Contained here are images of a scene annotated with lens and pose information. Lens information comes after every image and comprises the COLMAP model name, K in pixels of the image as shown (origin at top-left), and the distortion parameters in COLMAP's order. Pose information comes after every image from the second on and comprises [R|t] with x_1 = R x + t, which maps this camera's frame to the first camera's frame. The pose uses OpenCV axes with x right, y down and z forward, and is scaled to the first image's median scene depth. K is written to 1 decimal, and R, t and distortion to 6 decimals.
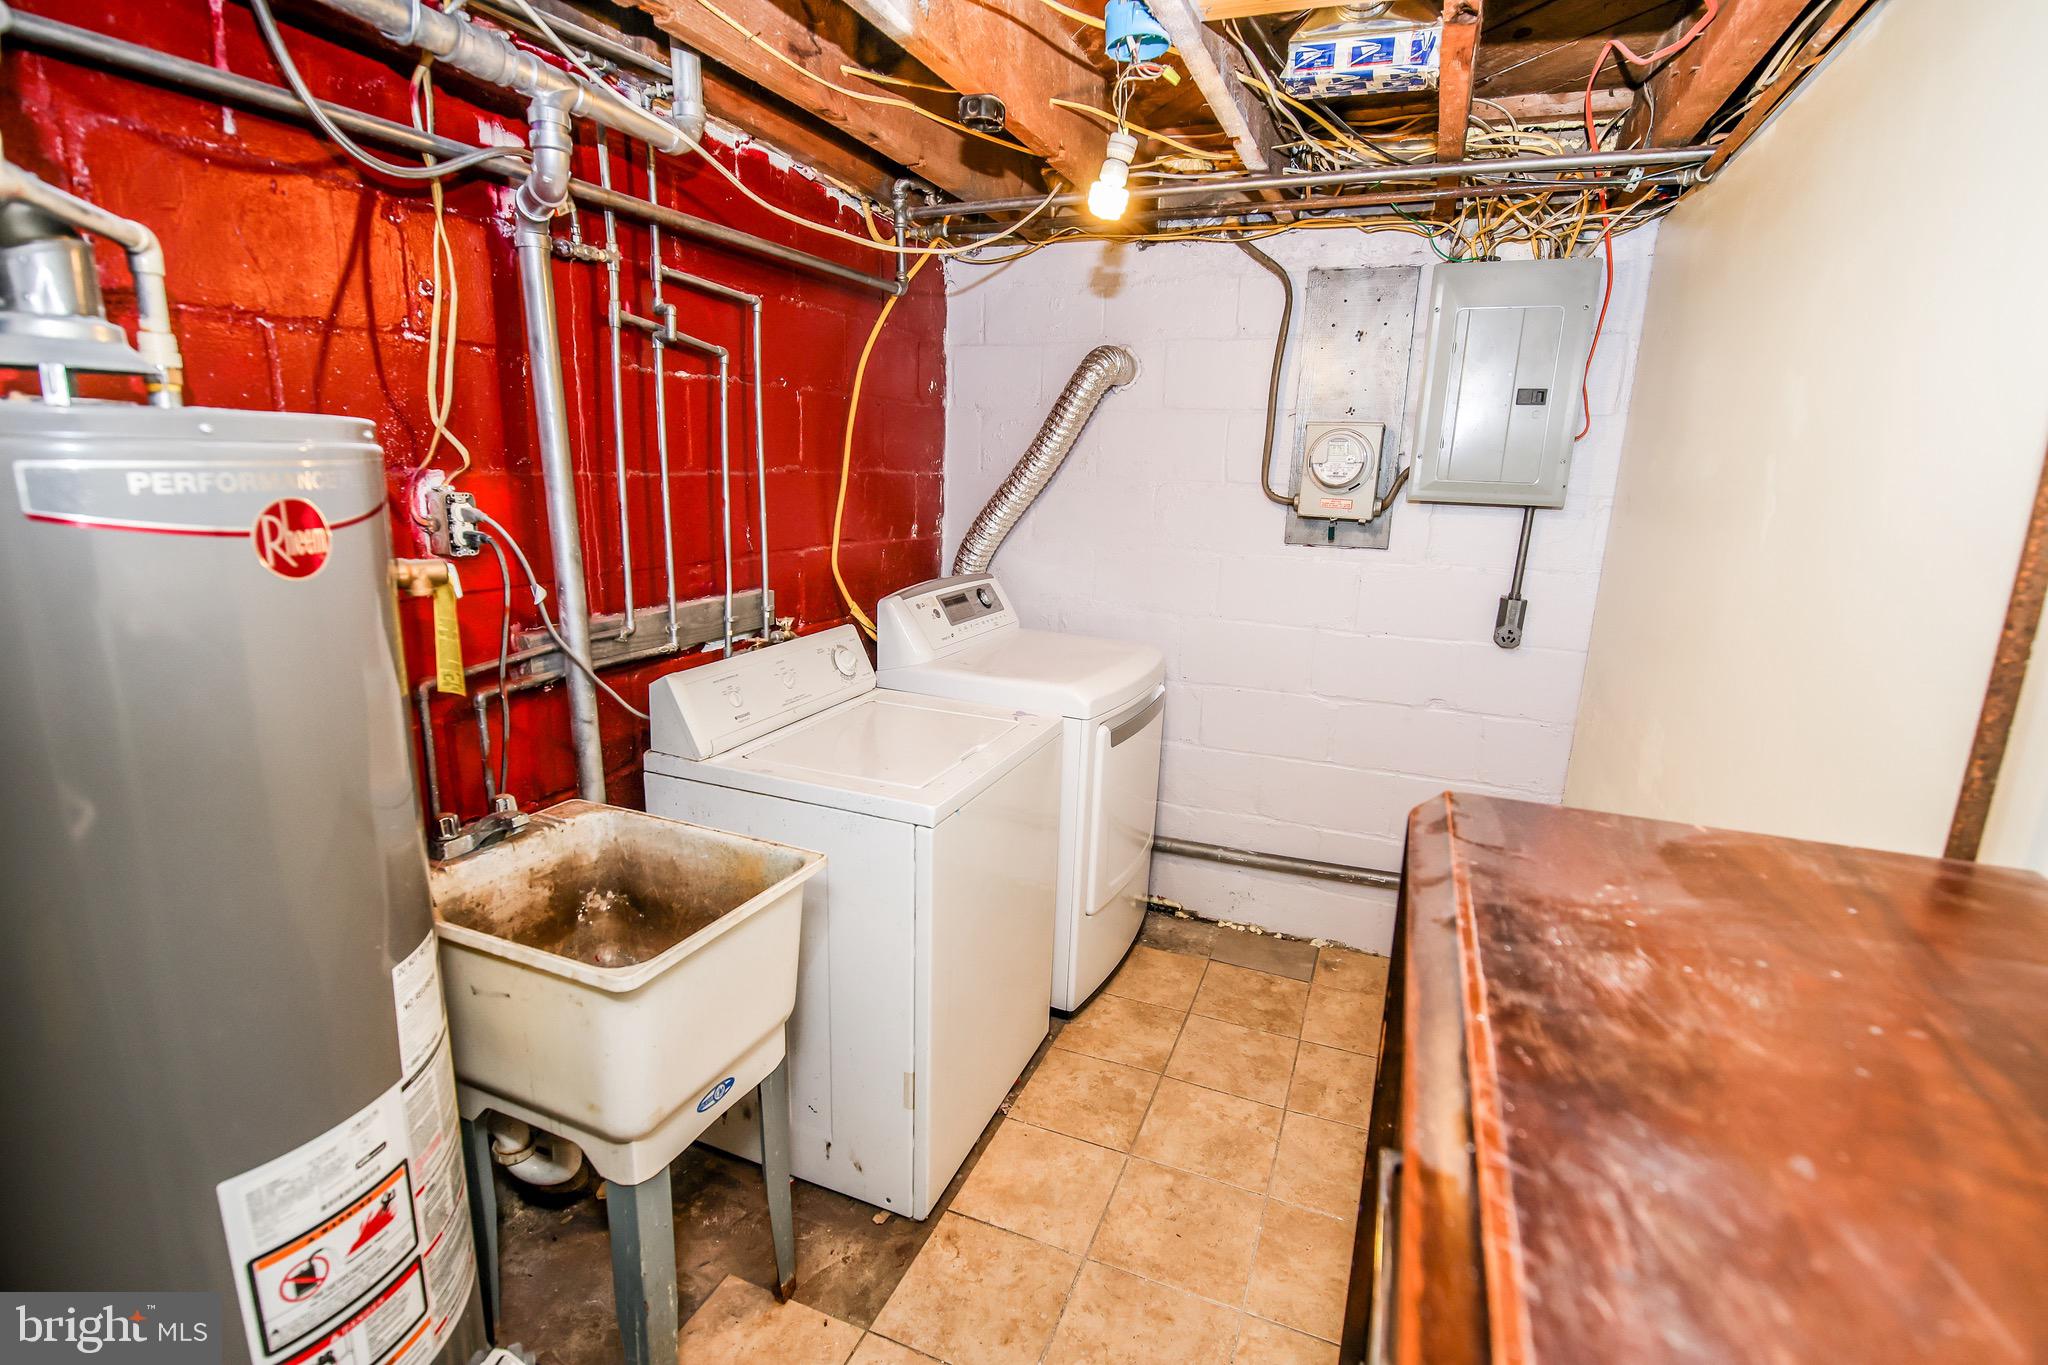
lens RADIAL K [[937.7, 0, 1024.0], [0, 937.7, 682.5], [0, 0, 1]] dist [-0.010499, -0.000295]
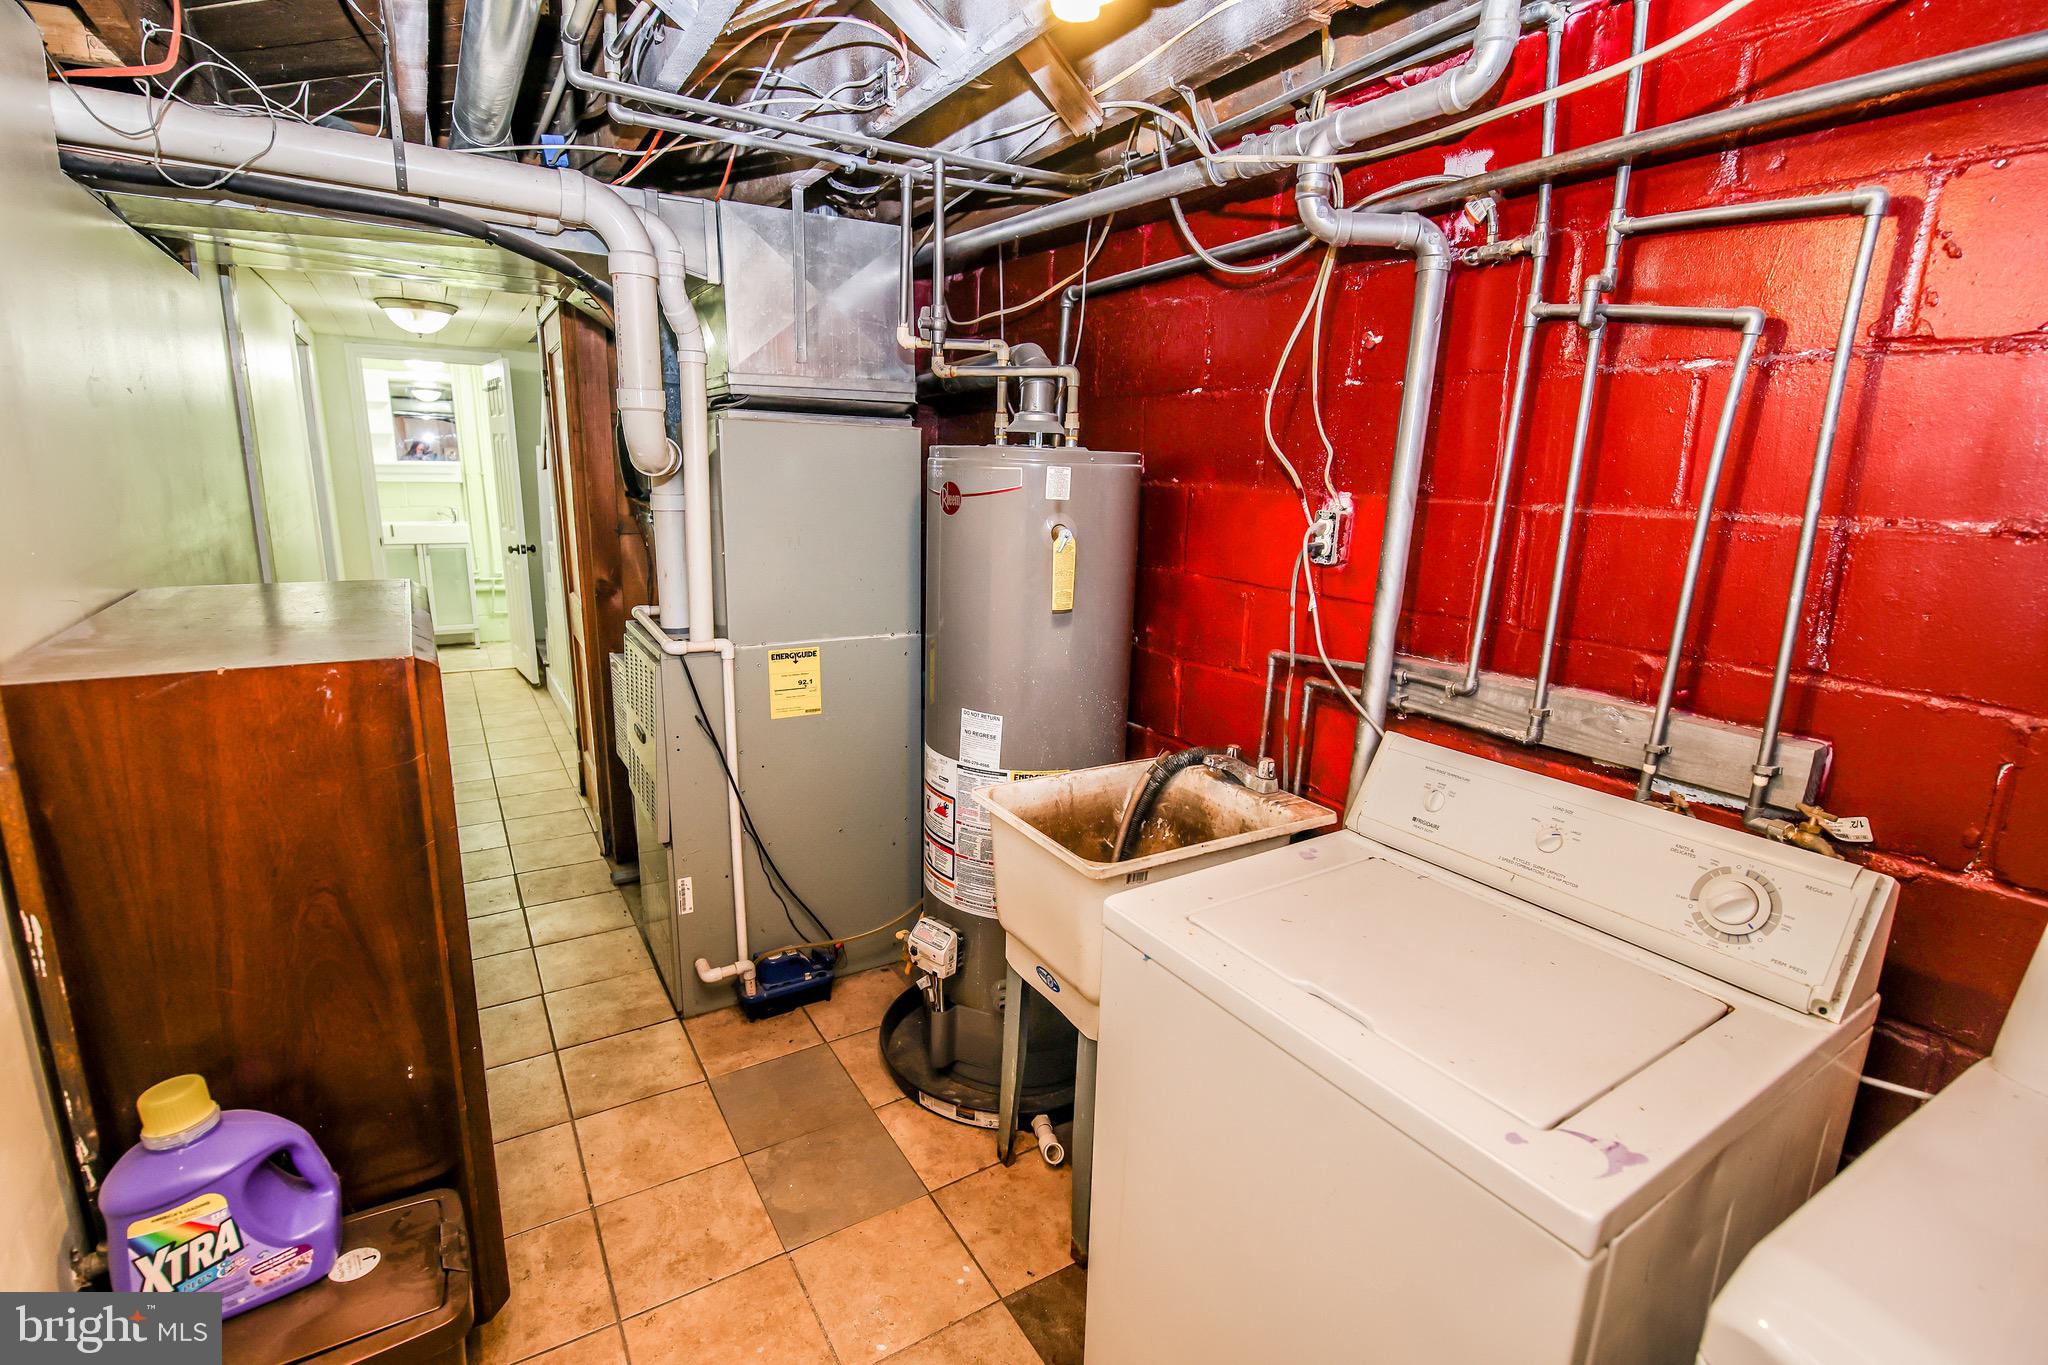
lens RADIAL K [[937.7, 0, 1024.0], [0, 937.7, 682.5], [0, 0, 1]] dist [-0.010499, -0.000295]
pose [[-0.580074, 0.137922, -0.802802, 0.533871], [-0.235181, 0.915232, 0.327170, -0.268155], [0.779874, 0.378587, -0.498466, 1.222836]]
